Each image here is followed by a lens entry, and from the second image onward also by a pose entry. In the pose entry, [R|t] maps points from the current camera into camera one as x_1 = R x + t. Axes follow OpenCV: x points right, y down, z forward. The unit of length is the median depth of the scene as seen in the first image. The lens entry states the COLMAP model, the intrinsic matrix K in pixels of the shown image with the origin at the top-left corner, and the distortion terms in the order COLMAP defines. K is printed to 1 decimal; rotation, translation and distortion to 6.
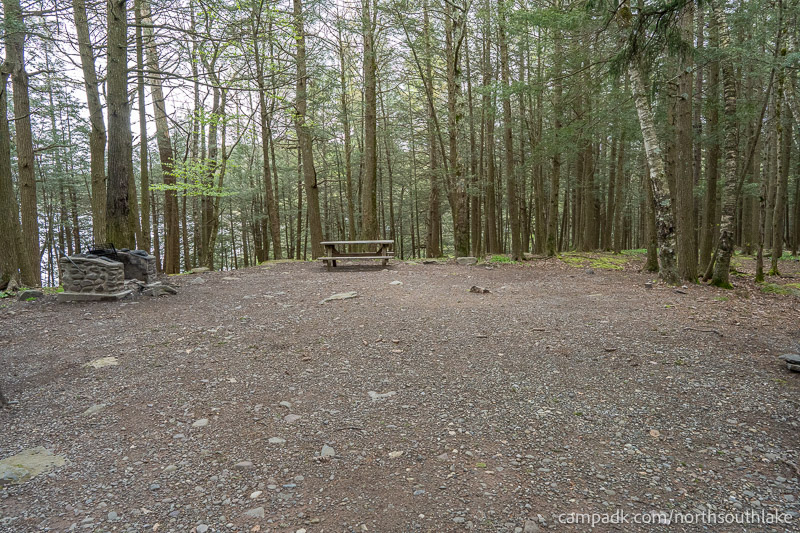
lens RADIAL K [[530.6, 0, 398.8], [0, 530.6, 269.0], [0, 0, 1]] dist [-0.001346, 0.002766]
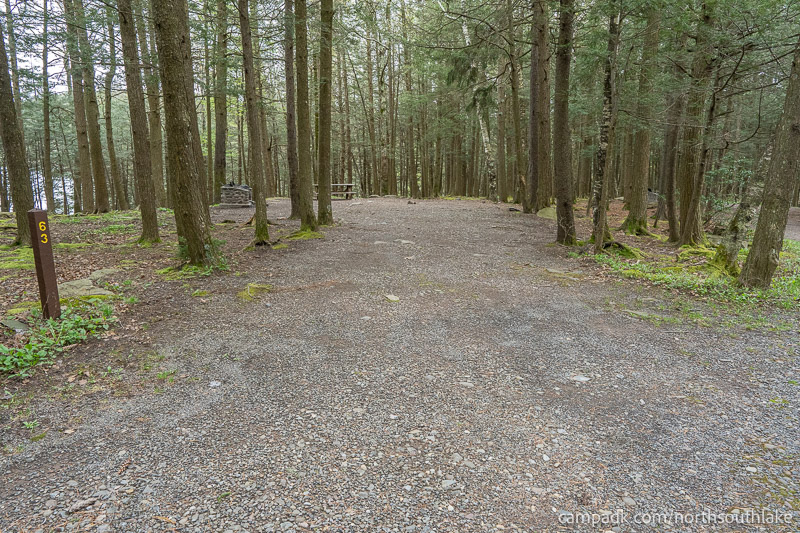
lens RADIAL K [[530.6, 0, 398.8], [0, 530.6, 269.0], [0, 0, 1]] dist [-0.001346, 0.002766]
pose [[0.973083, -0.030239, 0.228464, -0.280127], [0.012473, 0.996812, 0.078809, 0.093249], [-0.230119, -0.073838, 0.970357, -0.784034]]
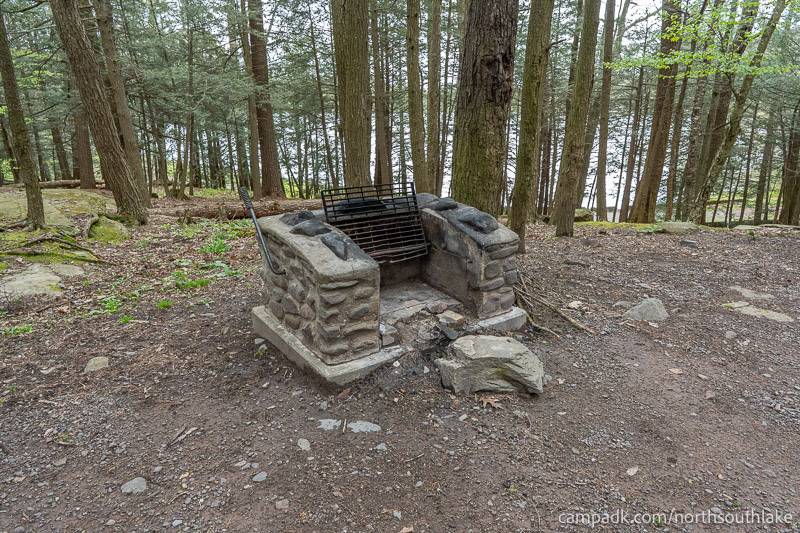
lens RADIAL K [[530.6, 0, 398.8], [0, 530.6, 269.0], [0, 0, 1]] dist [-0.001346, 0.002766]
pose [[0.648729, 0.231568, -0.724933, -0.196093], [-0.100139, 0.970273, 0.220325, -0.048701], [0.754402, -0.070337, 0.652633, 0.534967]]
